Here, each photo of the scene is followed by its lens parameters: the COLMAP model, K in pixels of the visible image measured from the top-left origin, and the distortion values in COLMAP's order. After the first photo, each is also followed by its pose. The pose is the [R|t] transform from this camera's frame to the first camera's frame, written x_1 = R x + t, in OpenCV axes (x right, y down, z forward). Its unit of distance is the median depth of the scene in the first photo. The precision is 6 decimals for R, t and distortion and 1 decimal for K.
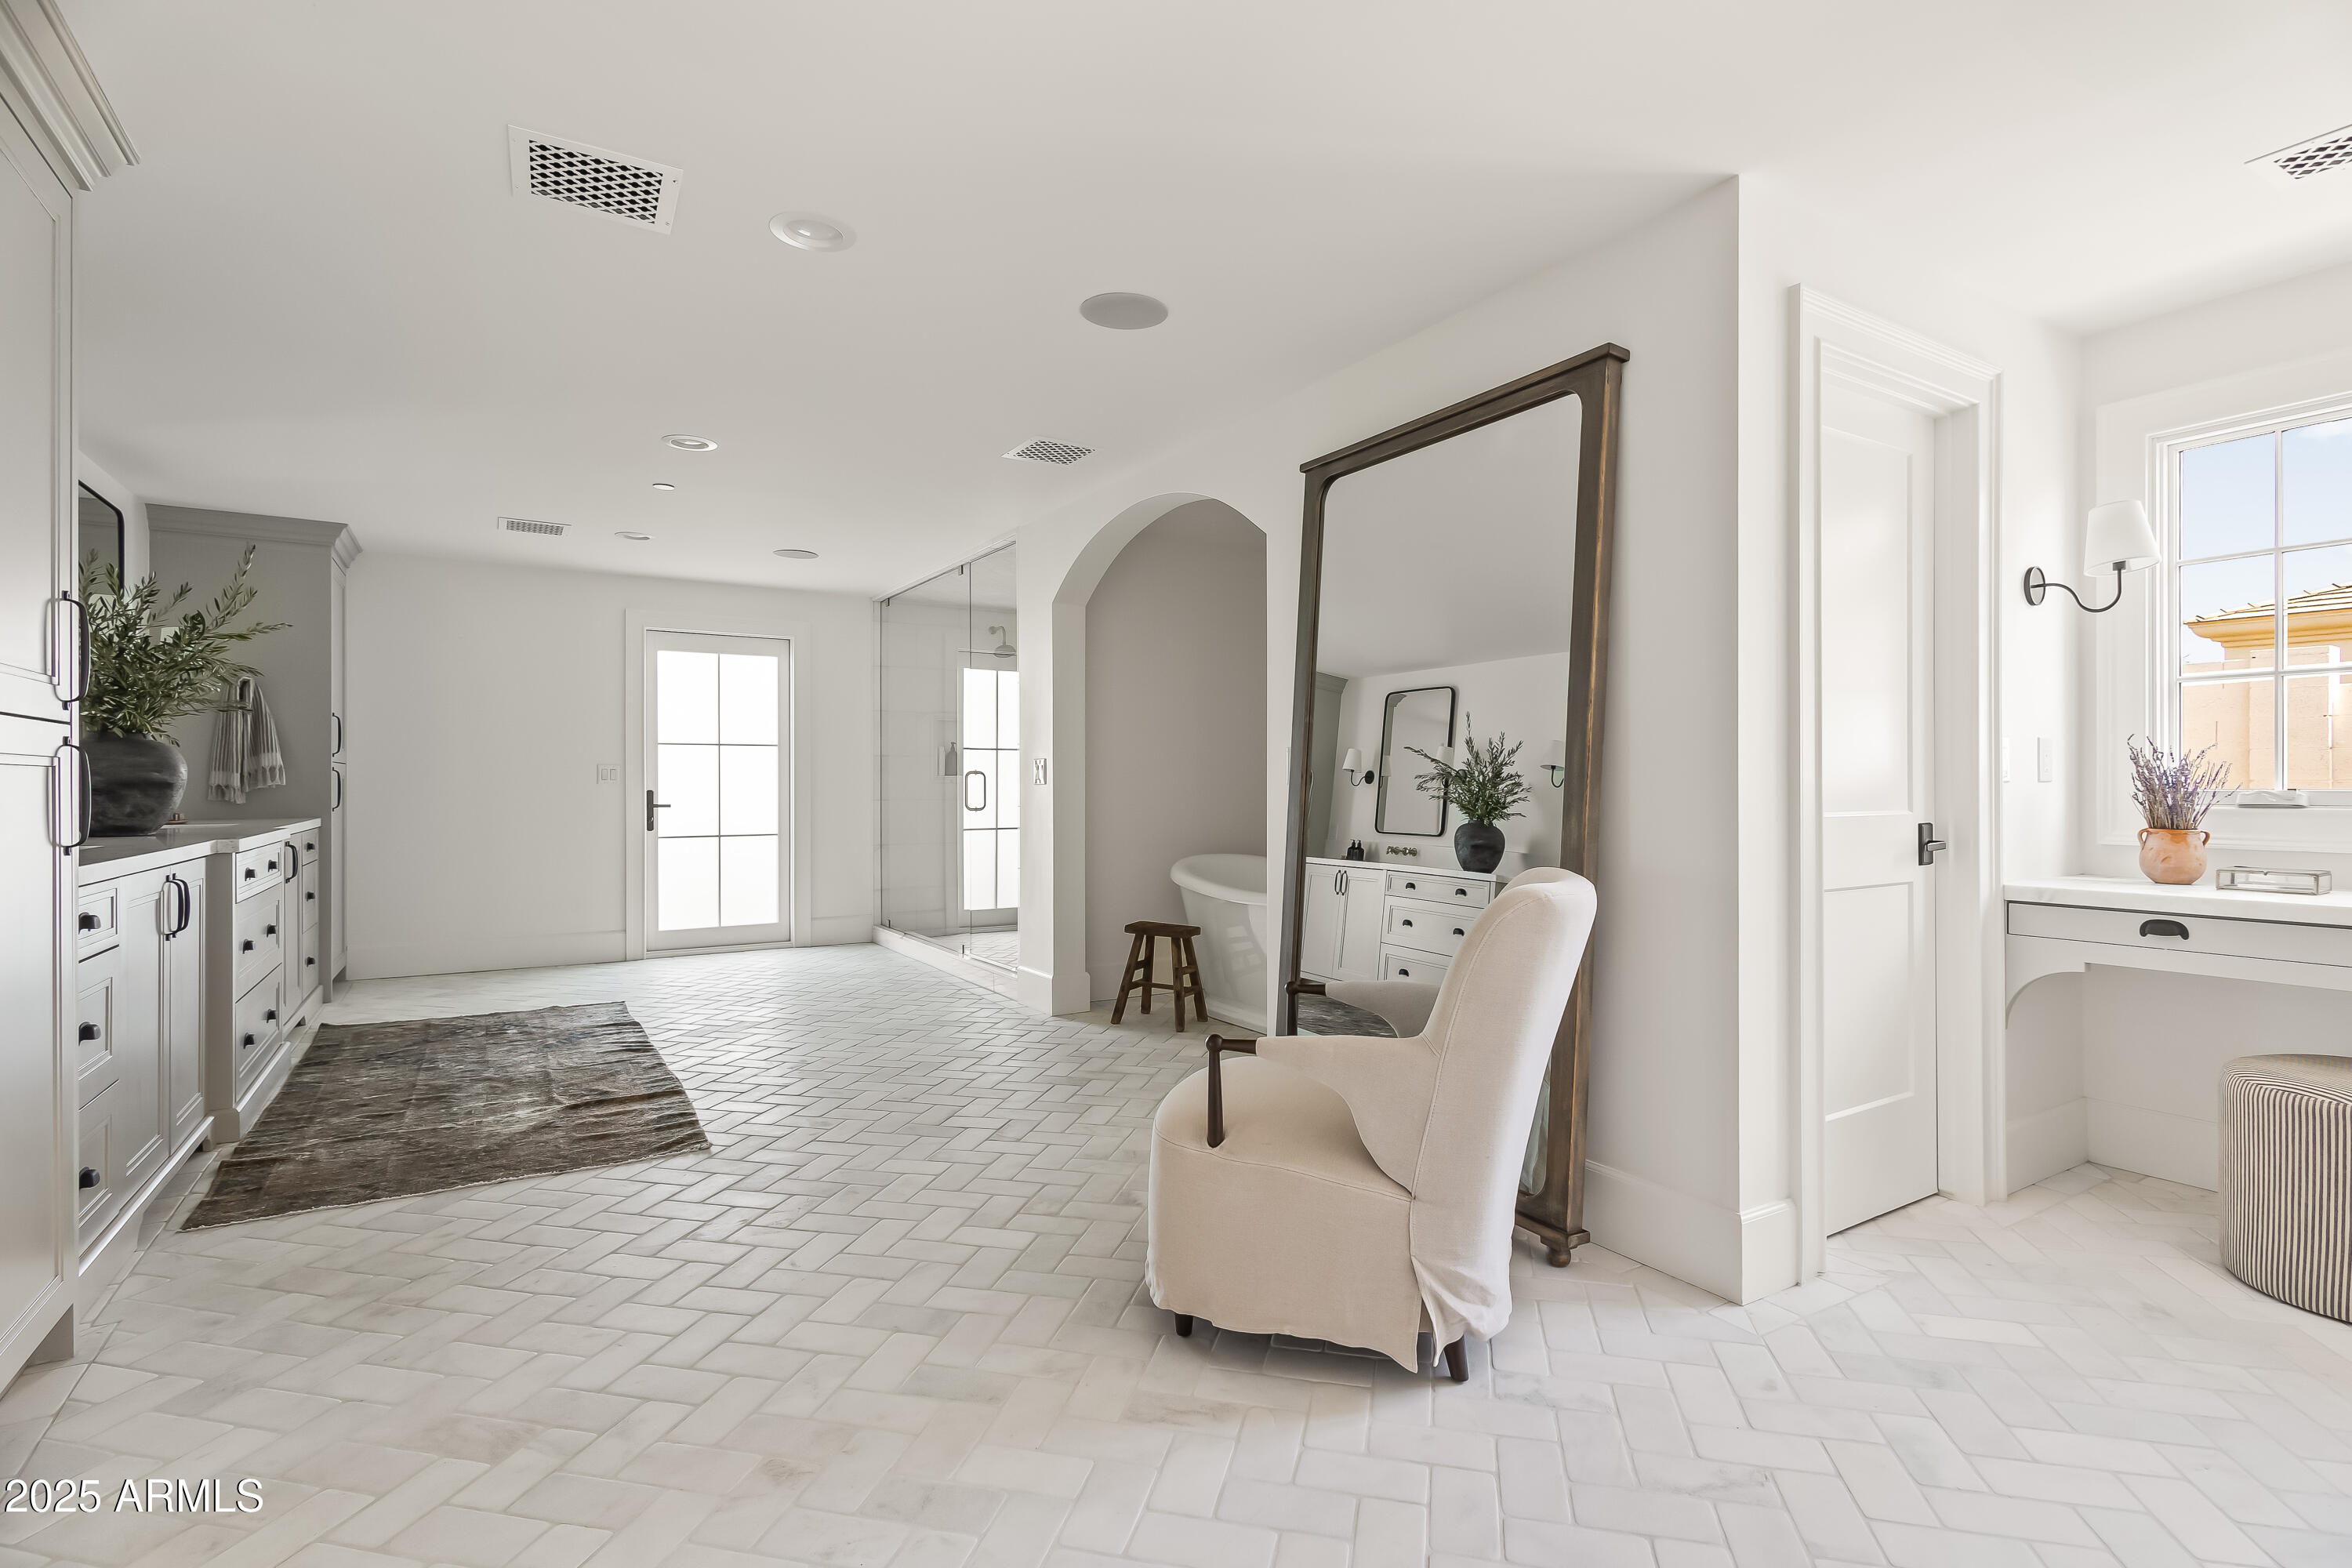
lens RADIAL K [[1115.0, 0, 1177.7], [0, 1115.0, 776.4], [0, 0, 1]] dist [0.024351, -0.000145]
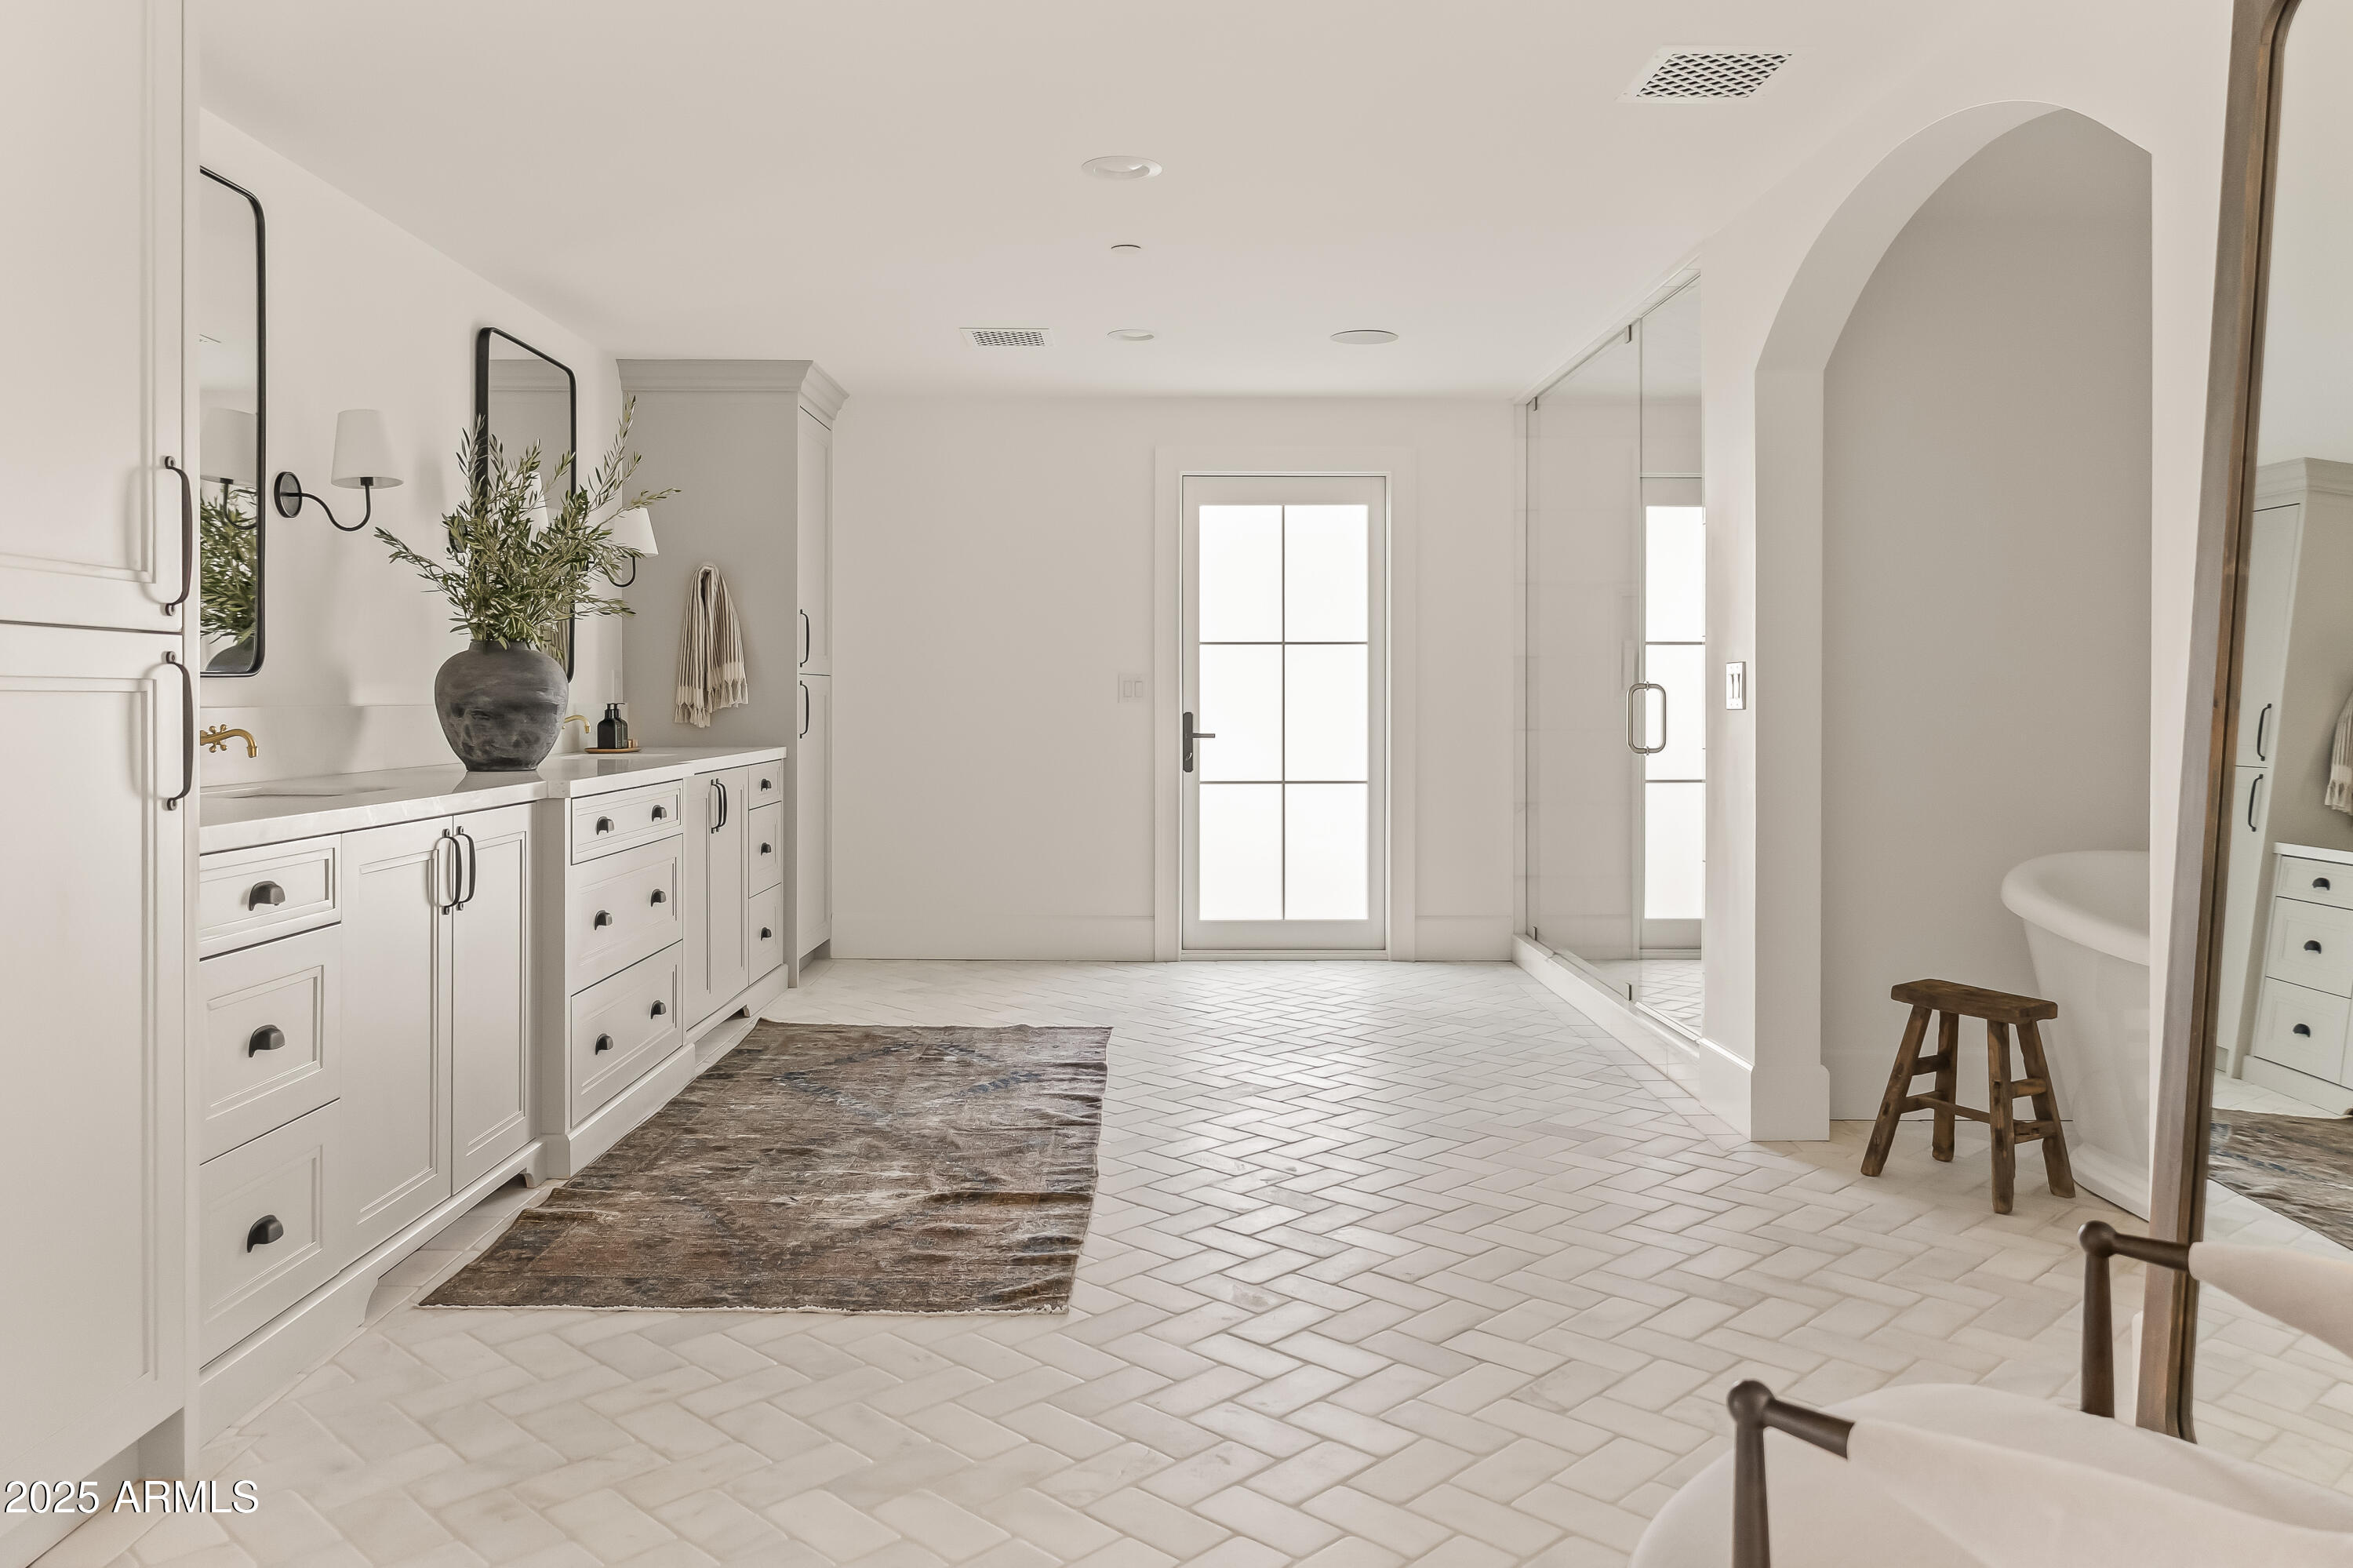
lens RADIAL K [[1692.4, 0, 1184.5], [0, 1692.4, 697.8], [0, 0, 1]] dist [-0.010661, 0.008949]
pose [[0.859600, 0.002250, -0.510963, 0.101984], [0.001538, 0.999974, 0.006992, -0.007118], [0.510966, -0.006796, 0.859574, 0.245732]]
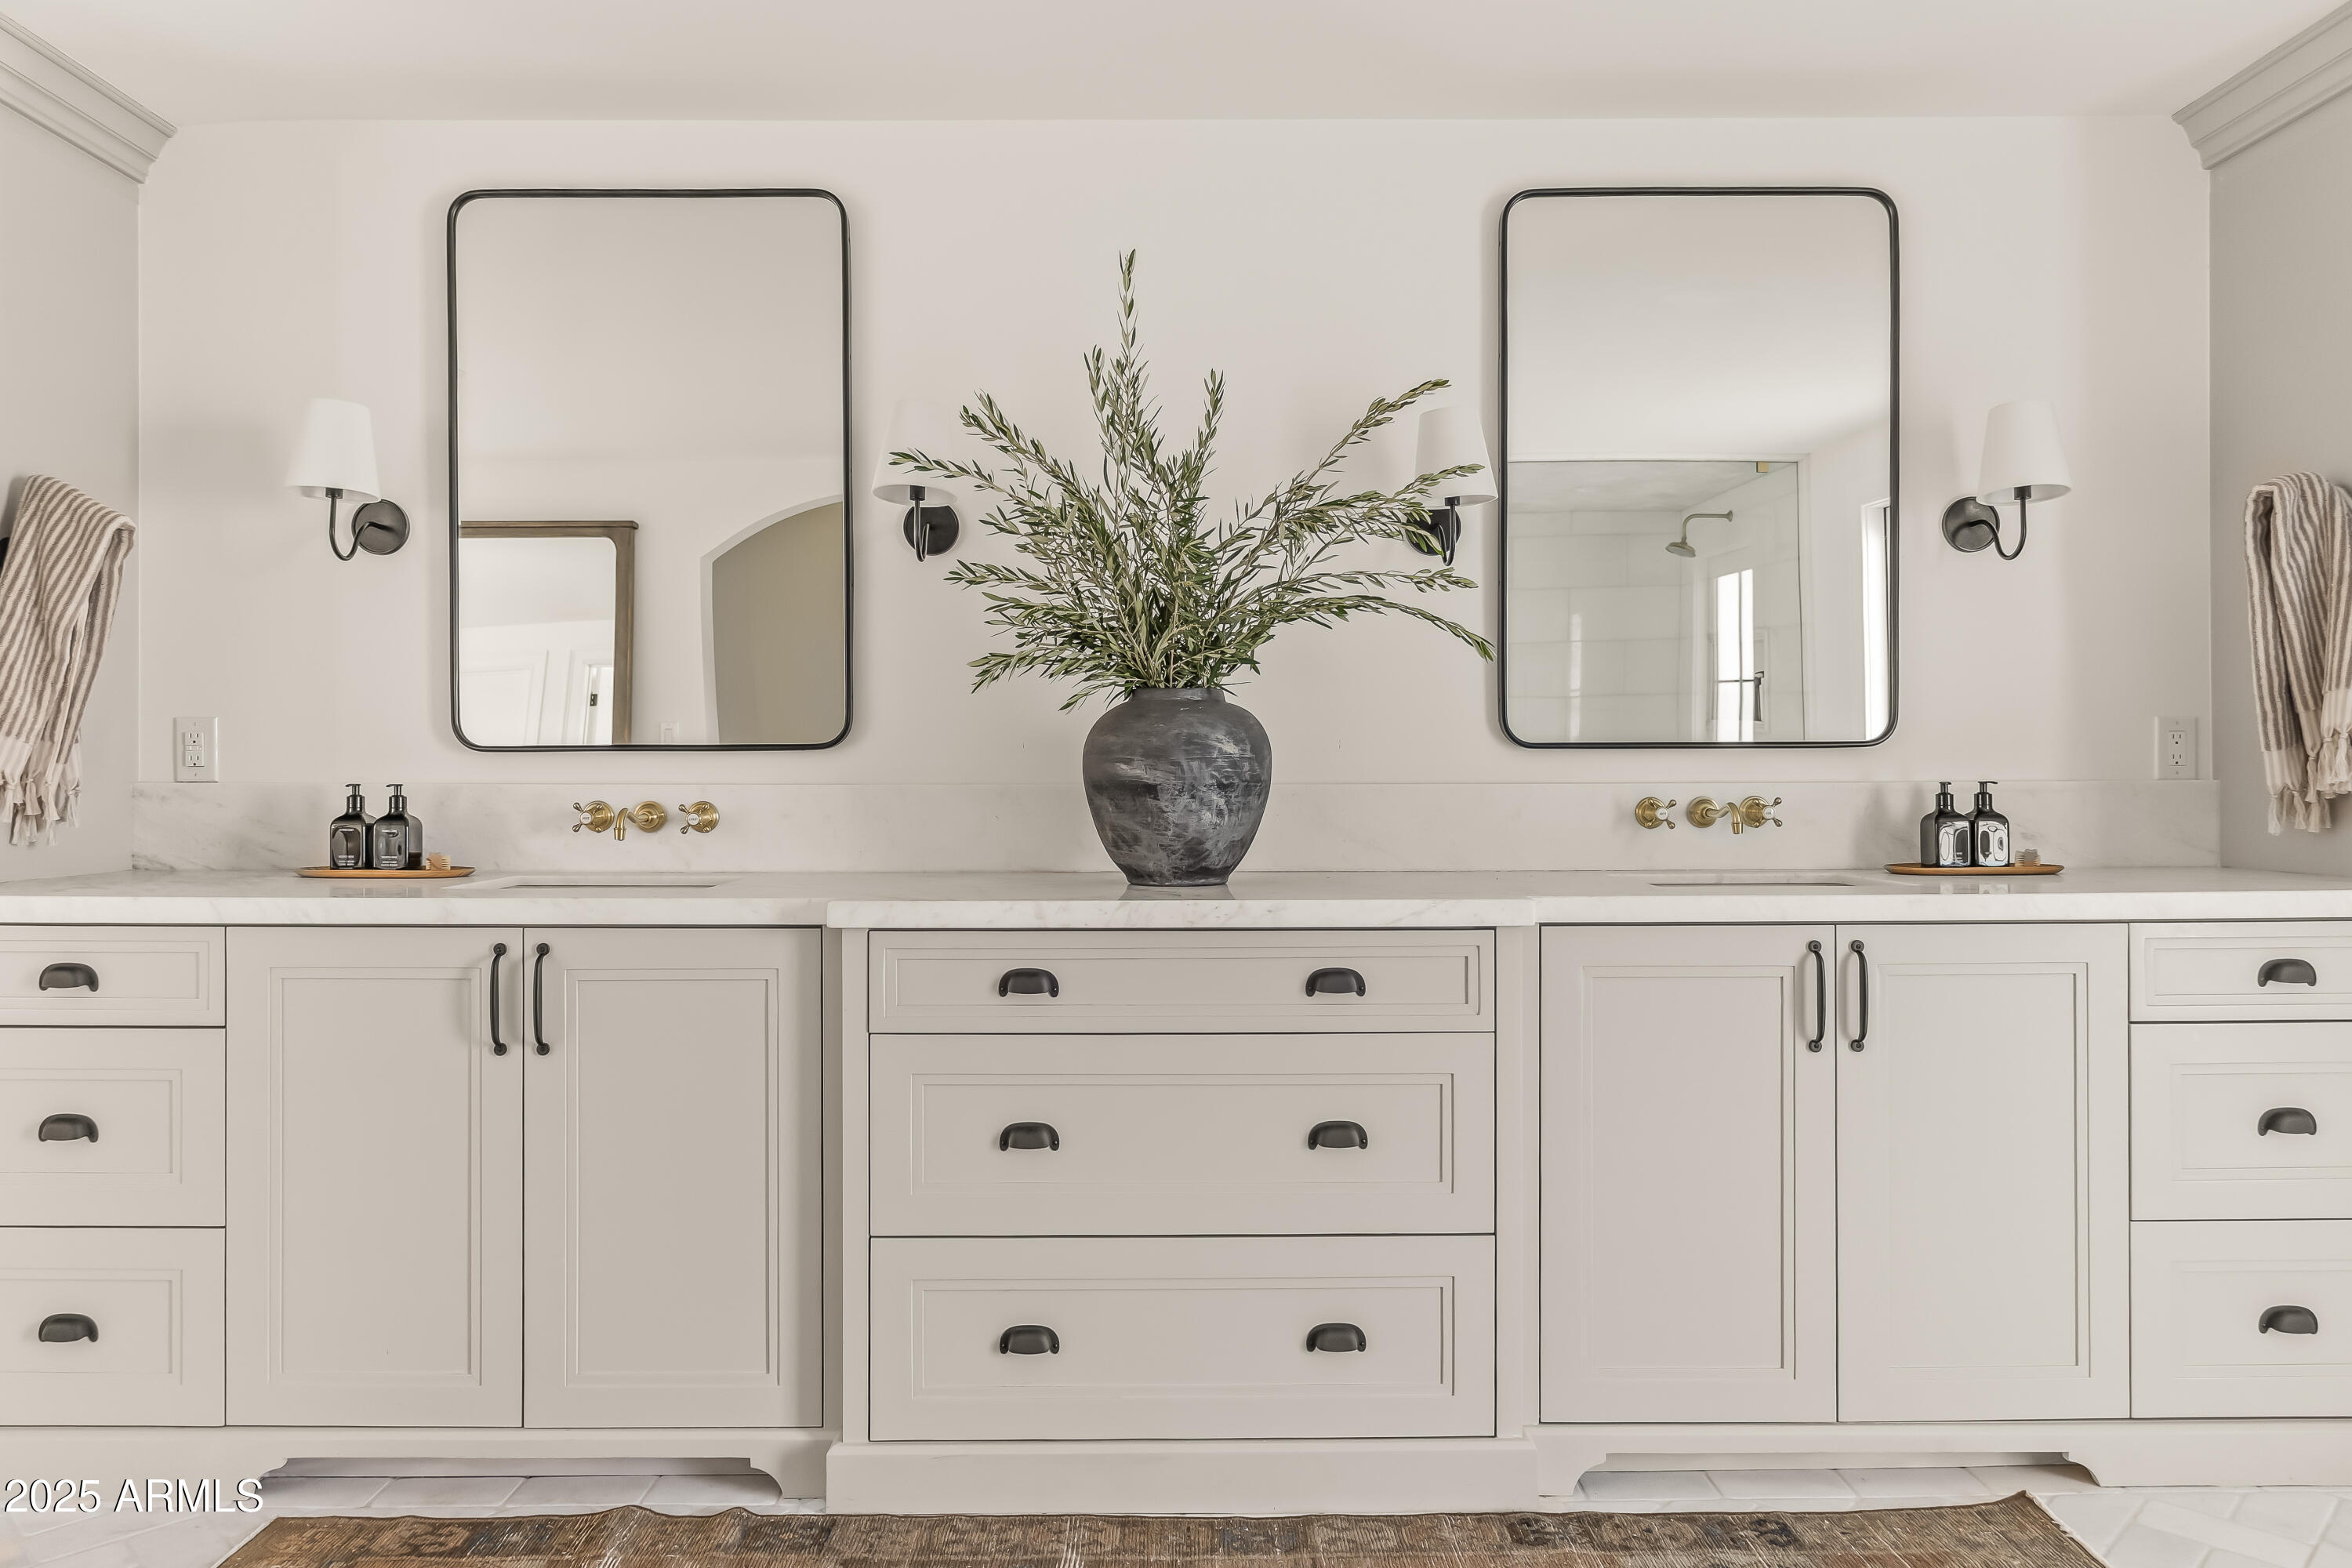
lens RADIAL K [[1389.4, 0, 1176.0], [0, 1389.4, 784.0], [0, 0, 1]] dist [0.001514, 0.001743]
pose [[-0.532745, 0.011509, -0.846198, -0.406380], [0.010374, 0.999921, 0.007068, 0.000986], [0.846212, -0.005013, -0.532822, 1.470121]]
